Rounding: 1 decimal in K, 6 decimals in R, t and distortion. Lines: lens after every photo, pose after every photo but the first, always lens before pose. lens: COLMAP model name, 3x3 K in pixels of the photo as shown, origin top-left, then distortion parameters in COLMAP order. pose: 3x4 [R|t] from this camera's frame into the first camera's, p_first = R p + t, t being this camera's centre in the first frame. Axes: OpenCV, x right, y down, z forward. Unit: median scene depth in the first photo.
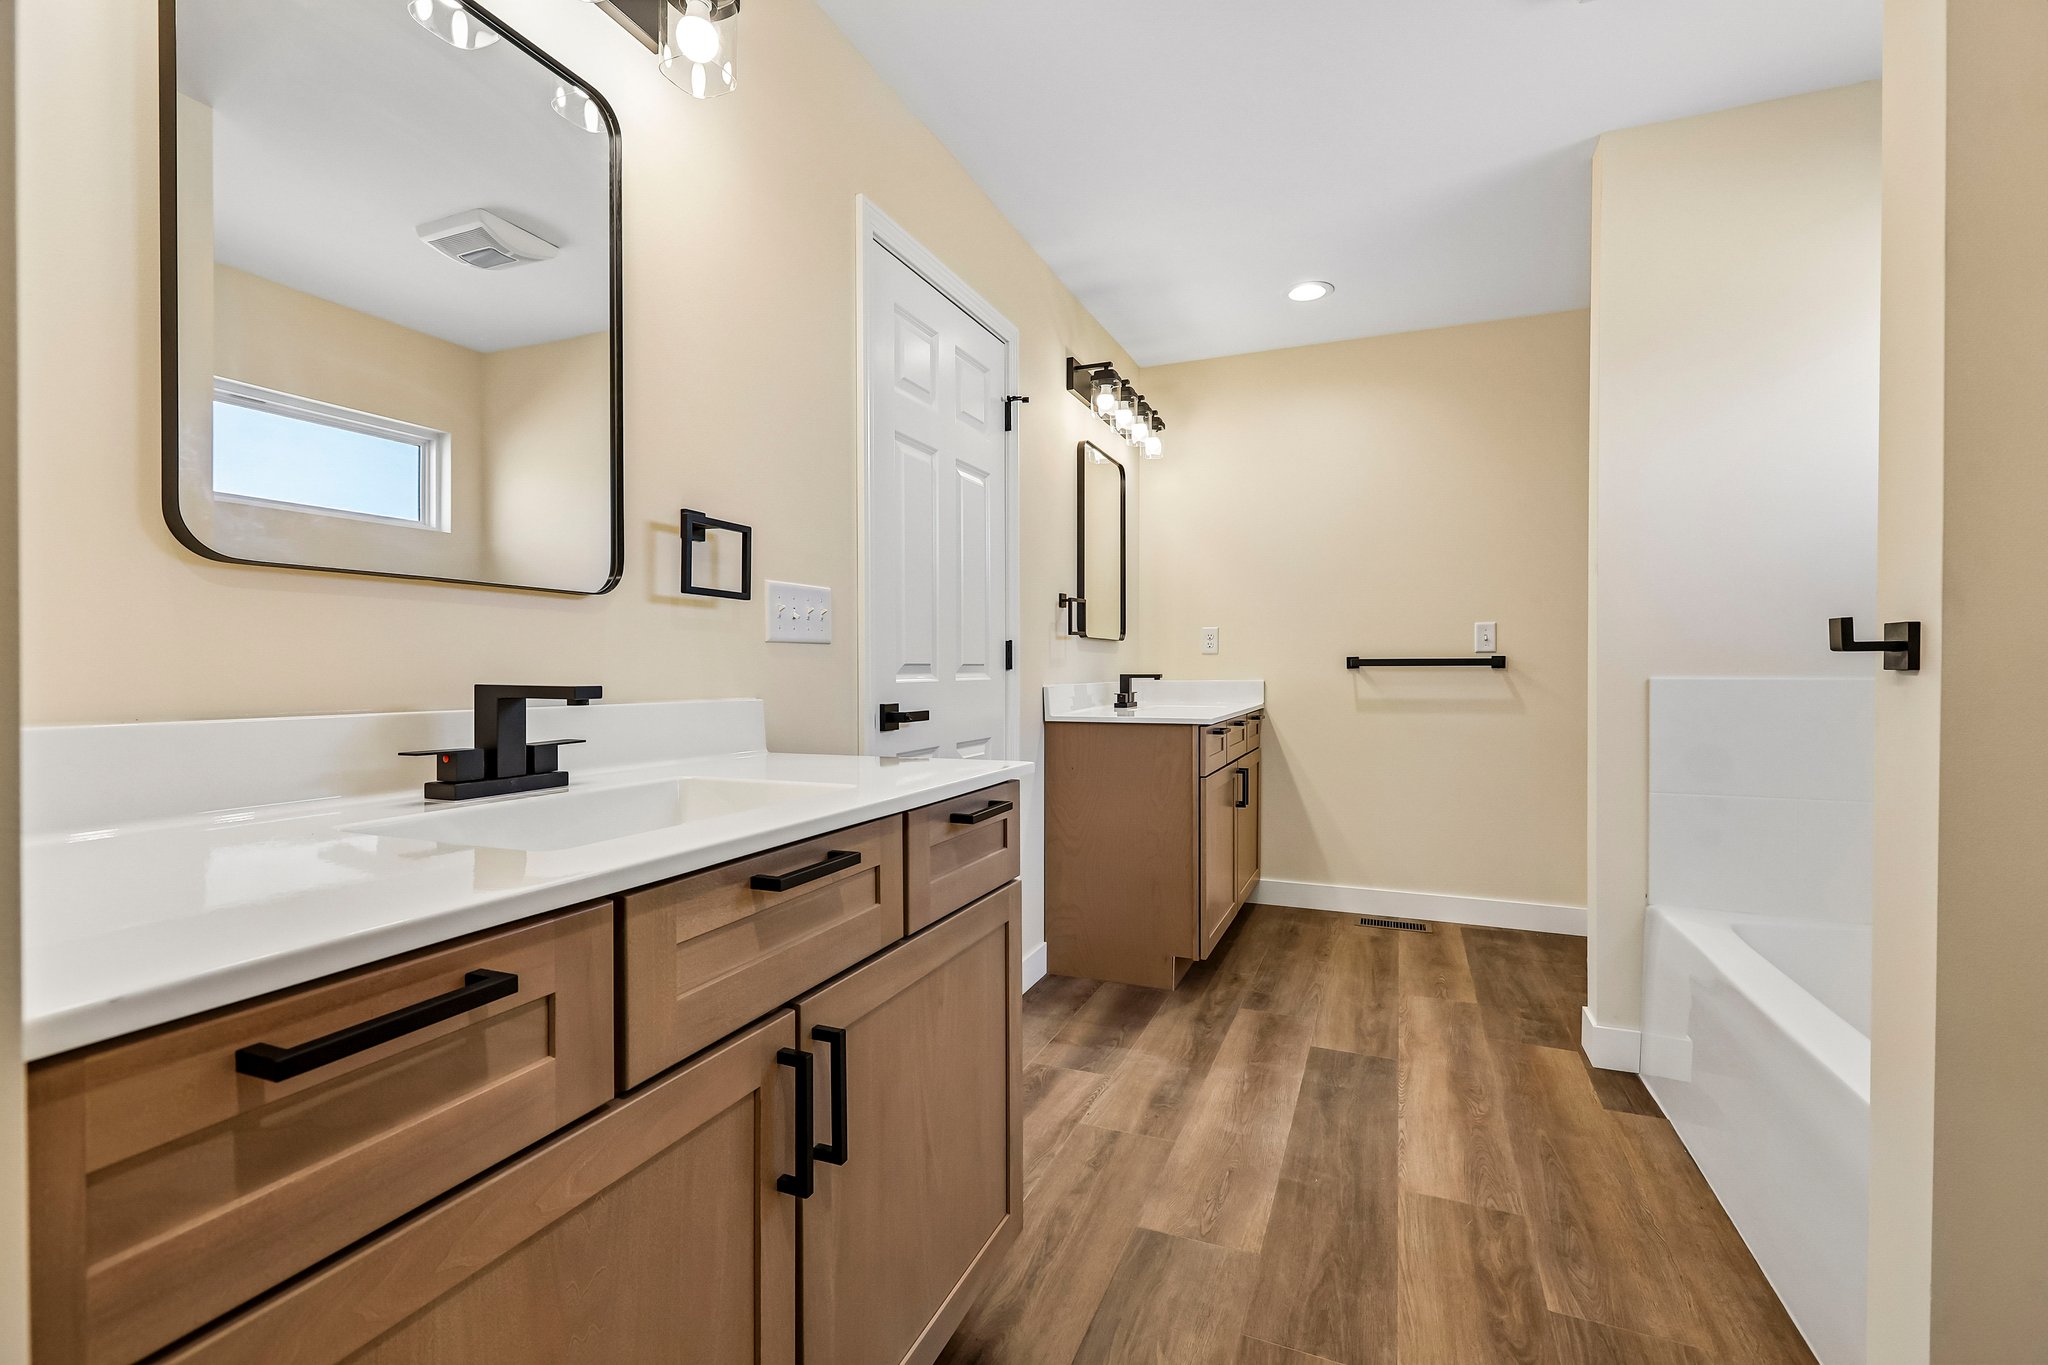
lens RADIAL K [[901.4, 0, 1018.0], [0, 901.4, 681.4], [0, 0, 1]] dist [-0.001868, 0.001186]
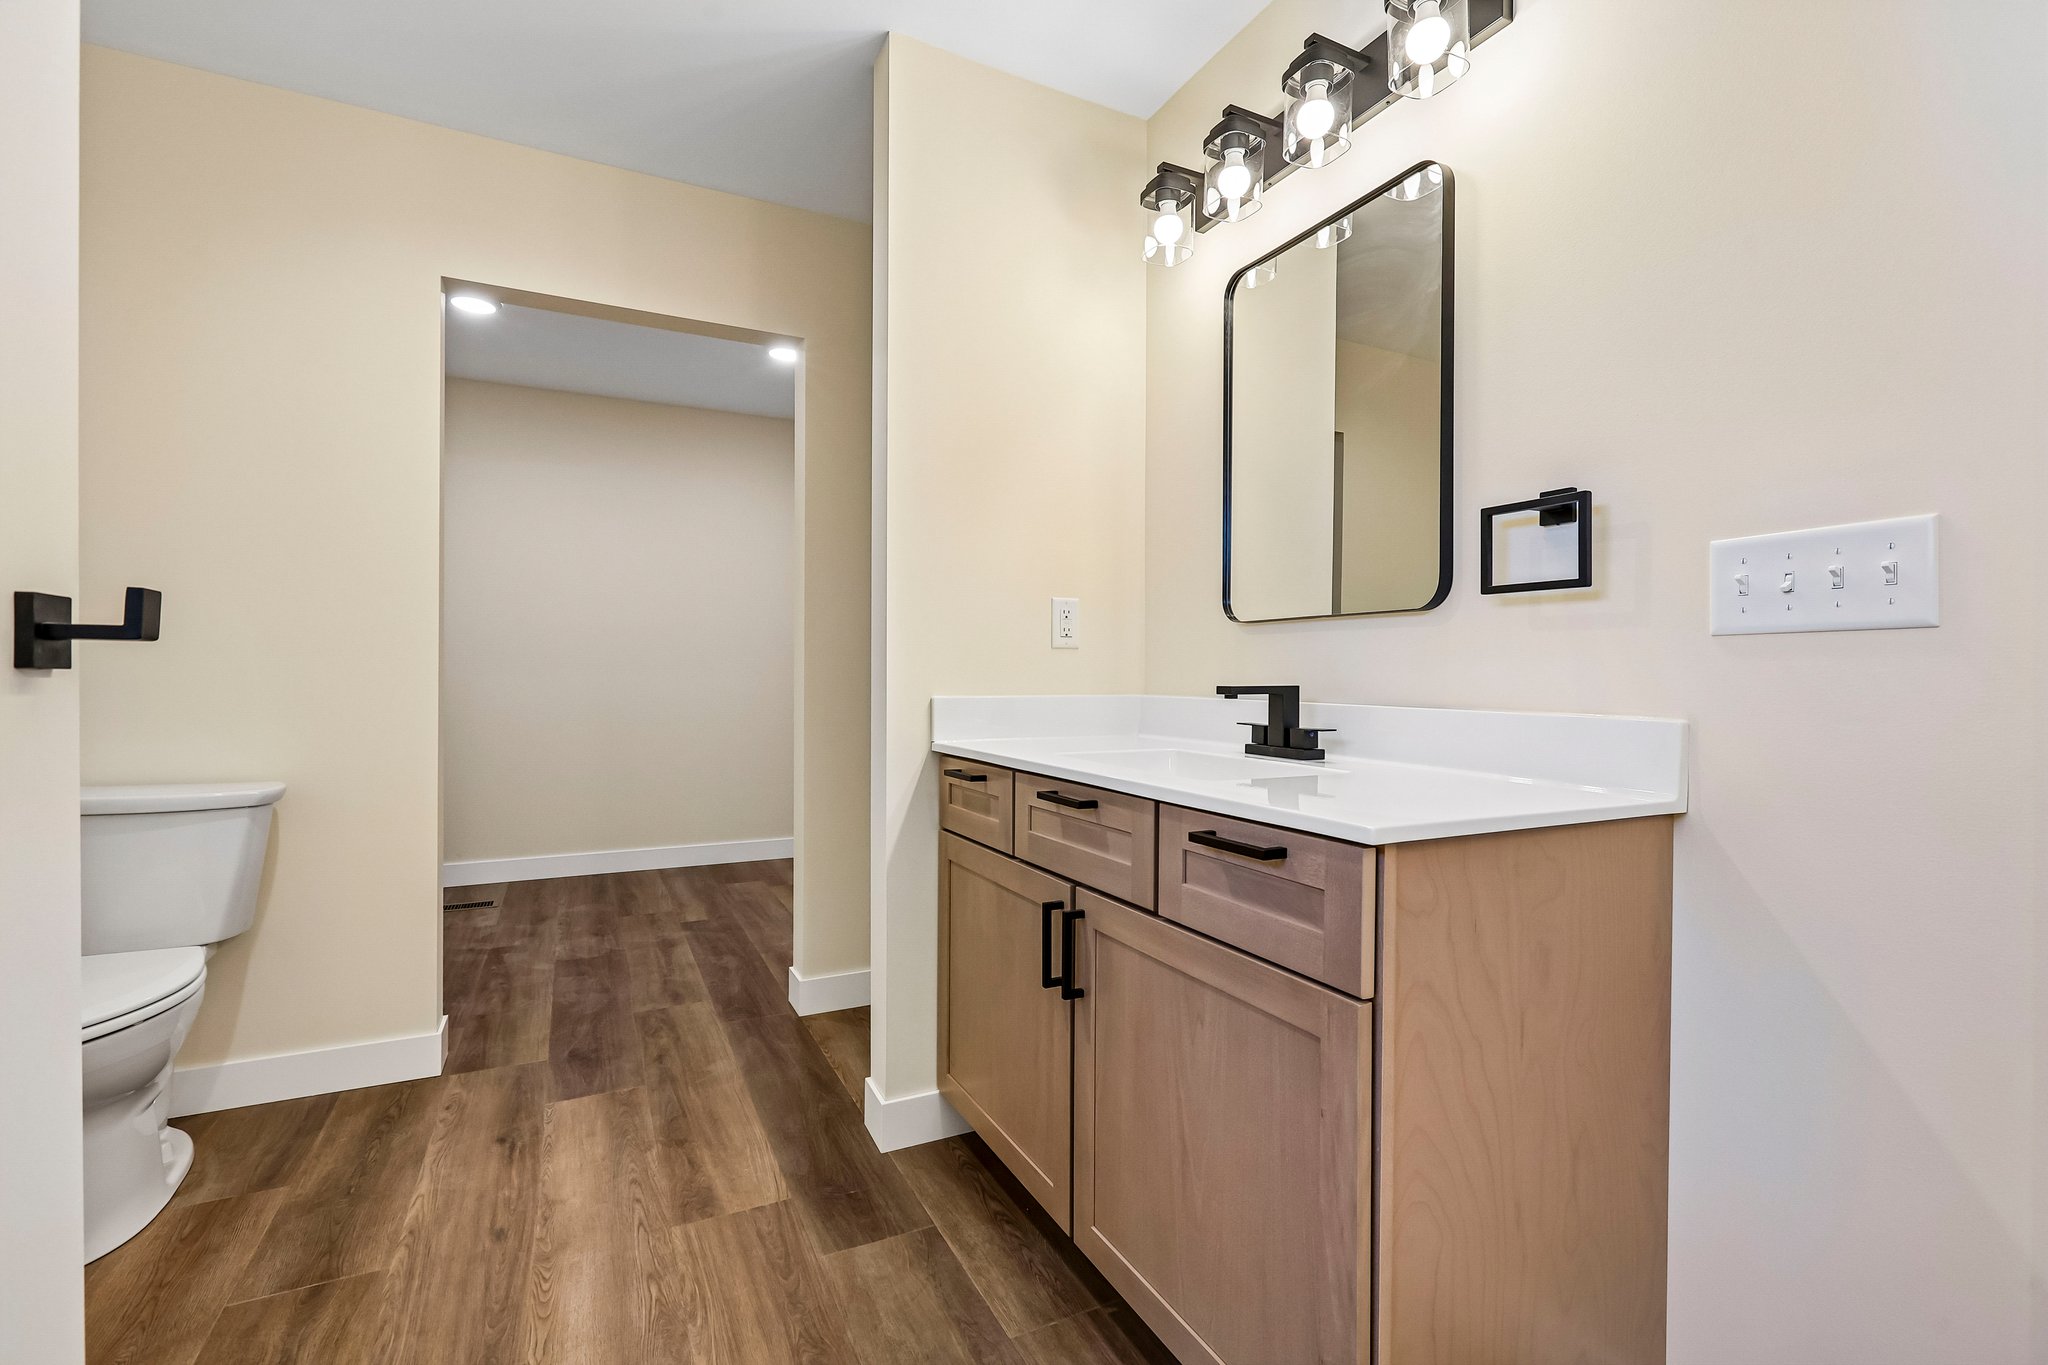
lens RADIAL K [[901.4, 0, 1025.9], [0, 901.4, 674.8], [0, 0, 1]] dist [-0.001868, 0.001186]
pose [[-0.646507, -0.002516, -0.762904, 0.833764], [-0.015410, 0.999834, 0.009762, -0.021496], [0.762753, 0.018068, -0.646438, 1.591936]]
